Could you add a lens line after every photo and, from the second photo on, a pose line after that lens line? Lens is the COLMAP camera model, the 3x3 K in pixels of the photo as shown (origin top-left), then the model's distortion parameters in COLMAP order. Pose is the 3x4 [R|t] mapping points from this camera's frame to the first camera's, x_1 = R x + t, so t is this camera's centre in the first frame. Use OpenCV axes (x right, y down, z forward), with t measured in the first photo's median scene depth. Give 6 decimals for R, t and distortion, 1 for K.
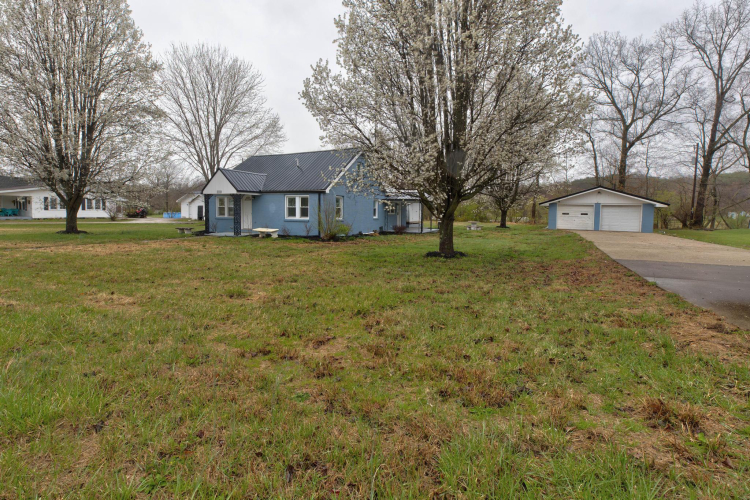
lens RADIAL K [[357.0, 0, 366.0], [0, 357.0, 223.7], [0, 0, 1]] dist [0.001286, -0.000241]
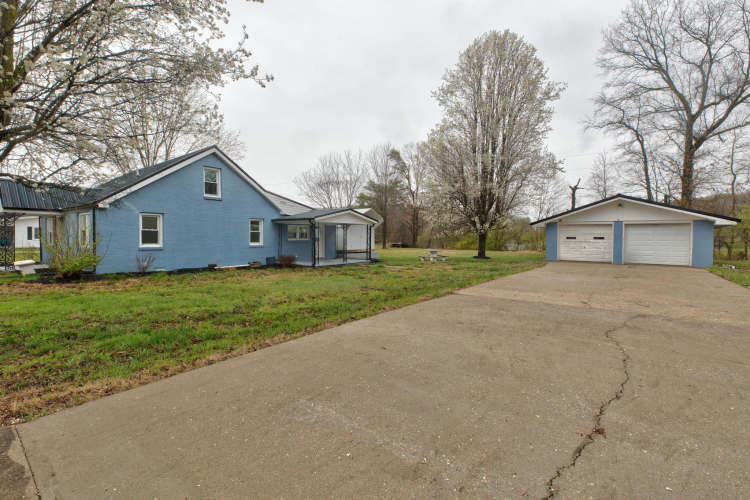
lens RADIAL K [[337.5, 0, 372.8], [0, 337.5, 242.7], [0, 0, 1]] dist [-0.000754, -0.000794]
pose [[0.981136, -0.004214, -0.193275, 0.468339], [-0.000055, 0.999756, -0.022077, -0.006609], [0.193321, 0.021671, 0.980896, 0.440729]]
